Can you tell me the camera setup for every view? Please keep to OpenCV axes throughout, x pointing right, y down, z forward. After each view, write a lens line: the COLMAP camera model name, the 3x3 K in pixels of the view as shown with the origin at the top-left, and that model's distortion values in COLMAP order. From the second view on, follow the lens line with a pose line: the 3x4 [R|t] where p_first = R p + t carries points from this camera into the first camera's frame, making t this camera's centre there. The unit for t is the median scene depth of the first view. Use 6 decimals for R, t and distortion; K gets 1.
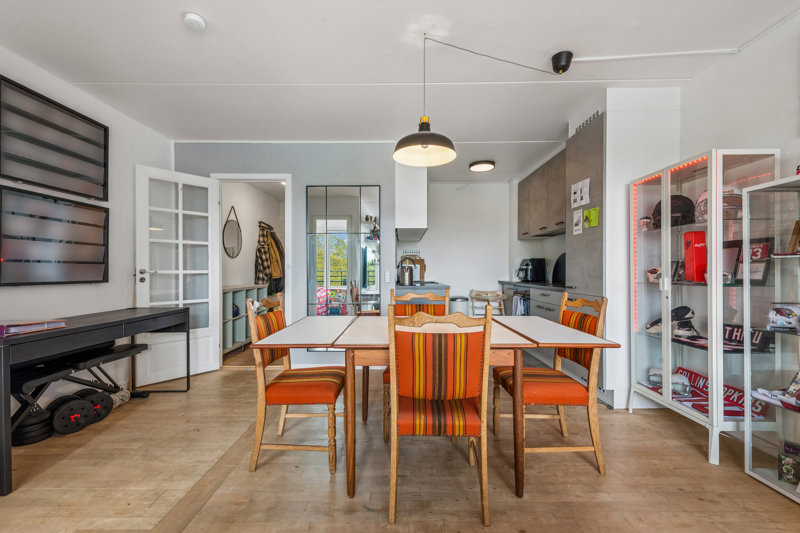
lens RADIAL K [[345.2, 0, 400.0], [0, 345.2, 266.5], [0, 0, 1]] dist [0.001129, 0.000045]
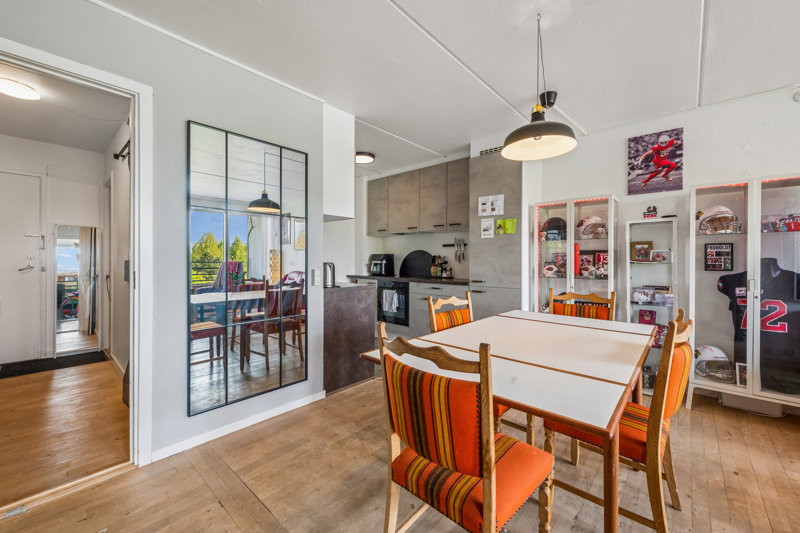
lens RADIAL K [[315.9, 0, 411.1], [0, 315.9, 259.9], [0, 0, 1]] dist [-0.000041, 0.000079]
pose [[0.651111, 0.002731, 0.758978, -0.296101], [-0.013217, 0.999883, 0.007741, -0.012700], [-0.758868, -0.015072, 0.651070, 0.276978]]
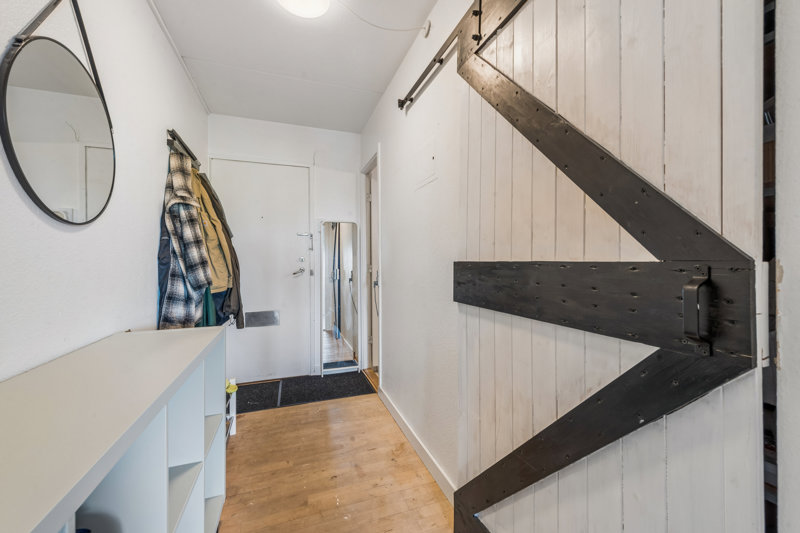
lens RADIAL K [[315.9, 0, 411.1], [0, 315.9, 259.9], [0, 0, 1]] dist [-0.000041, 0.000079]
pose [[0.930473, -0.000884, 0.366360, -0.338225], [-0.000855, 0.999989, 0.004585, -0.003481], [-0.366360, -0.004579, 0.930462, 0.701838]]
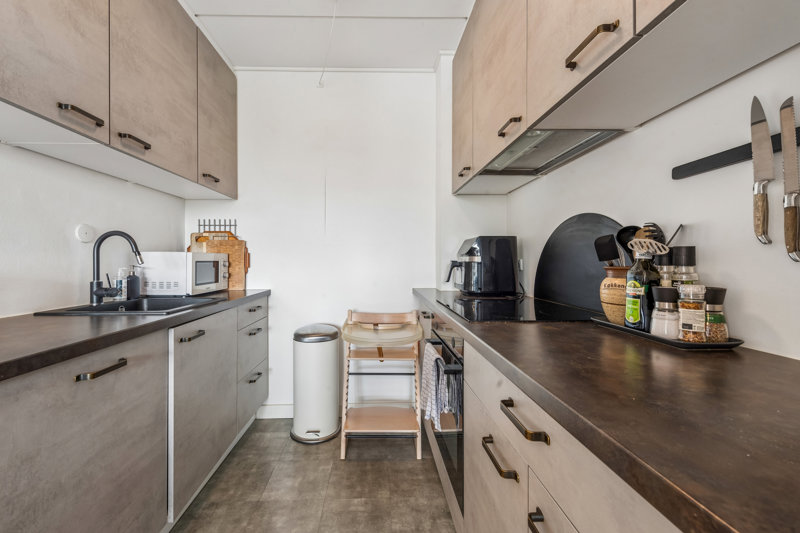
lens RADIAL K [[331.6, 0, 381.4], [0, 331.6, 259.0], [0, 0, 1]] dist [0.000642, -0.000150]
pose [[0.999778, 0.002075, 0.020967, 0.244206], [-0.002234, 0.999969, 0.007530, -0.000380], [-0.020951, -0.007575, 0.999752, 0.589732]]
